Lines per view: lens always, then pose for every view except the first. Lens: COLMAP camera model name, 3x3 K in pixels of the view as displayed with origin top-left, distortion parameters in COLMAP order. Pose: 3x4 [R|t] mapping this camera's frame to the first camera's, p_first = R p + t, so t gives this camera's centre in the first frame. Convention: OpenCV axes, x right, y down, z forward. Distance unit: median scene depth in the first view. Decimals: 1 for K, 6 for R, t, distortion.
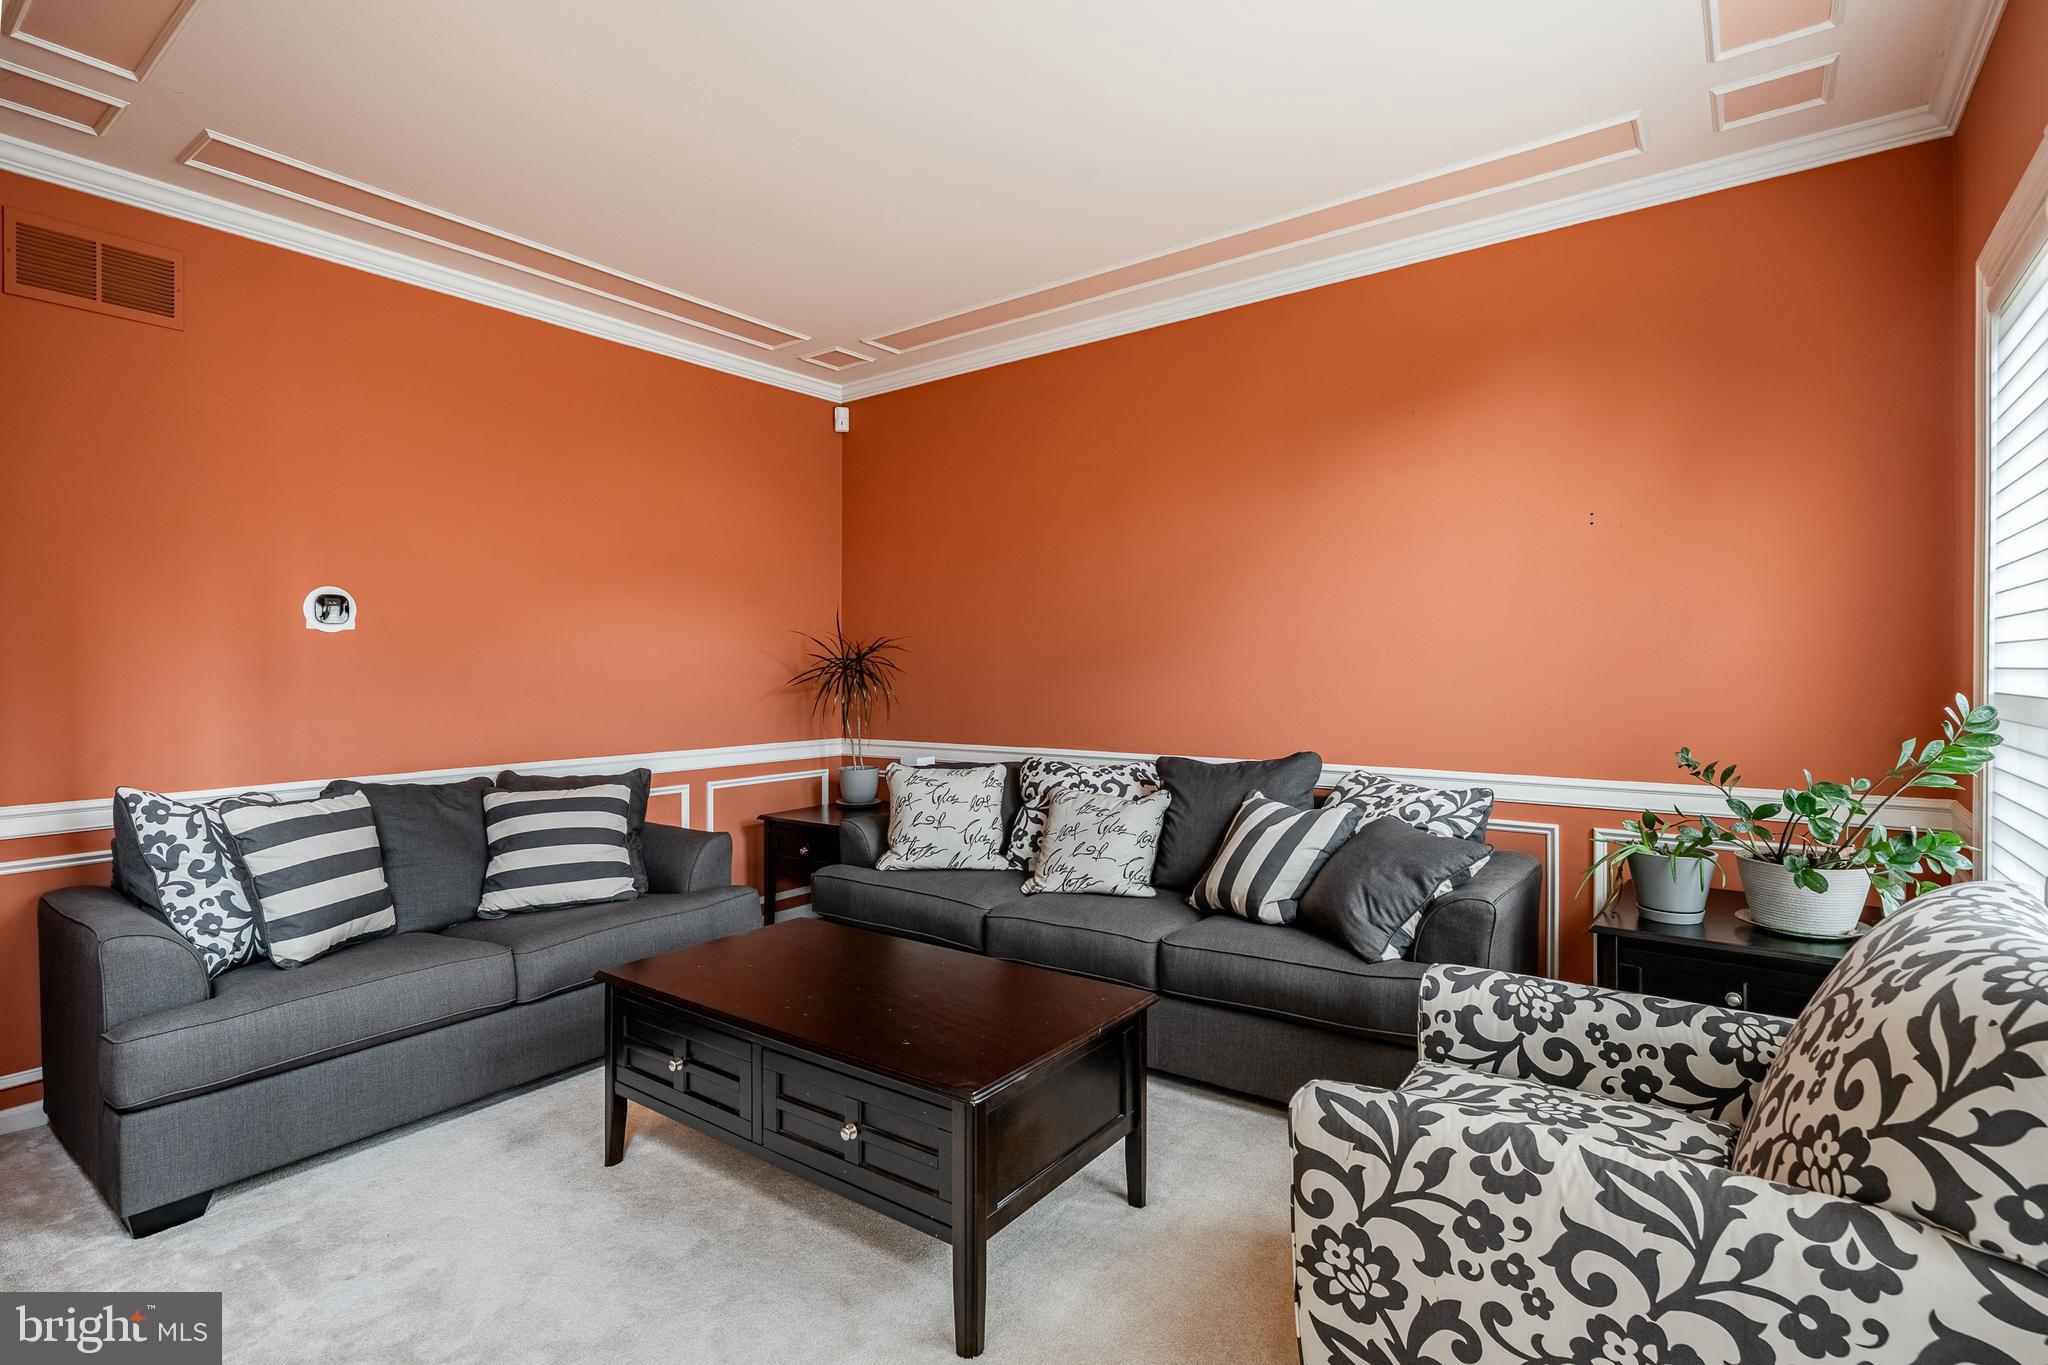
lens RADIAL K [[989.7, 0, 1018.0], [0, 989.7, 676.5], [0, 0, 1]] dist [-0.003562, 0.000493]
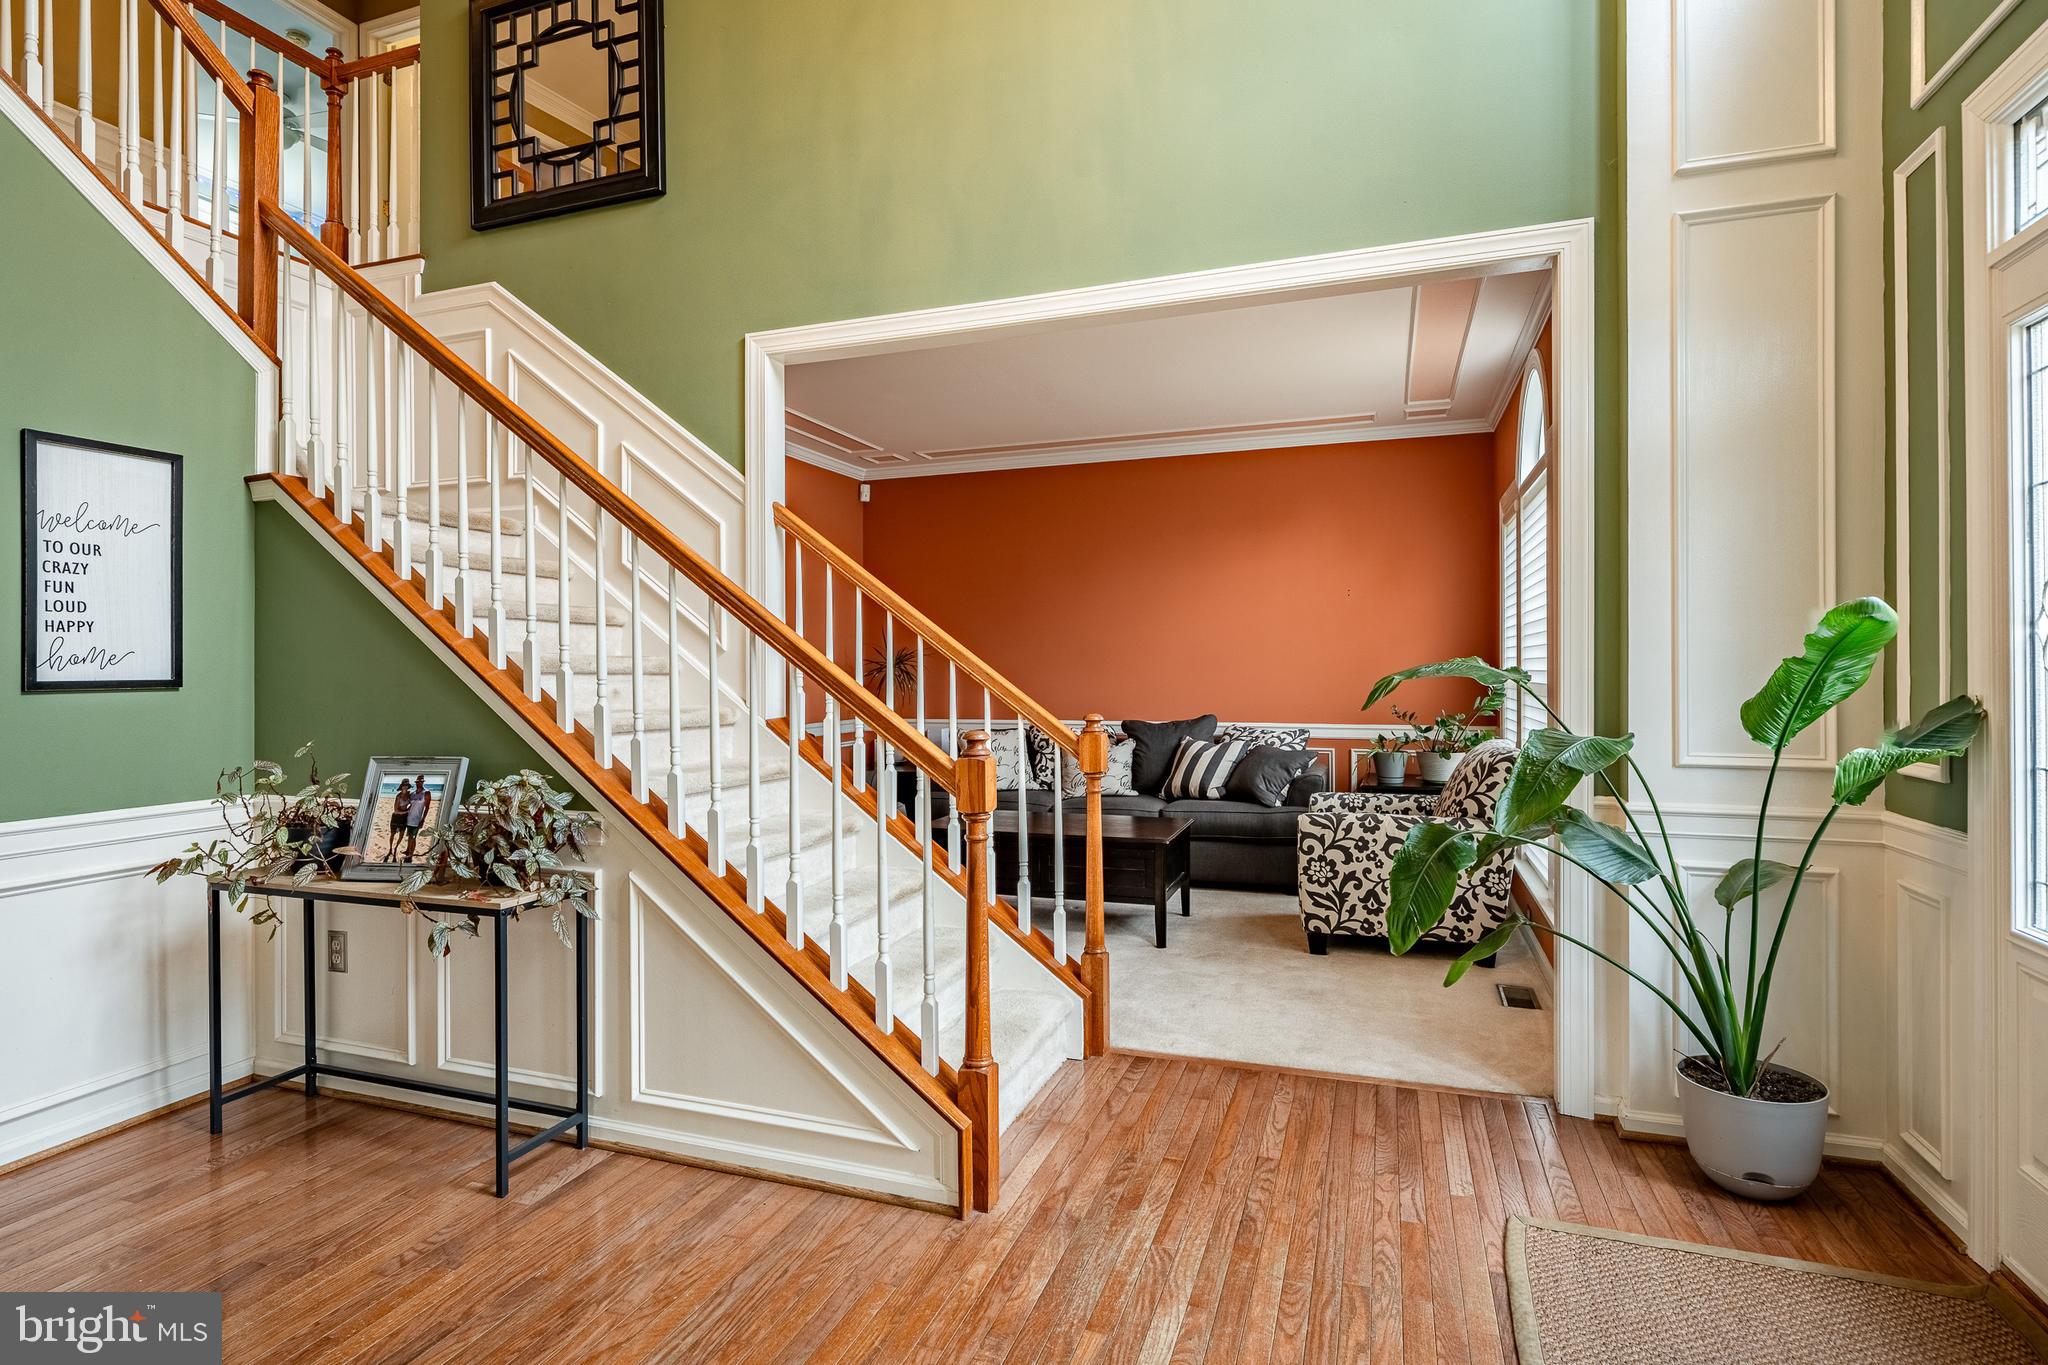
lens RADIAL K [[1046.0, 0, 1016.5], [0, 1046.0, 669.1], [0, 0, 1]] dist [-0.000388, -0.000087]
pose [[0.955374, -0.002091, 0.295393, -1.441873], [0.004228, 0.999969, -0.006596, 0.009569], [-0.295370, 0.007550, 0.955353, -1.716933]]
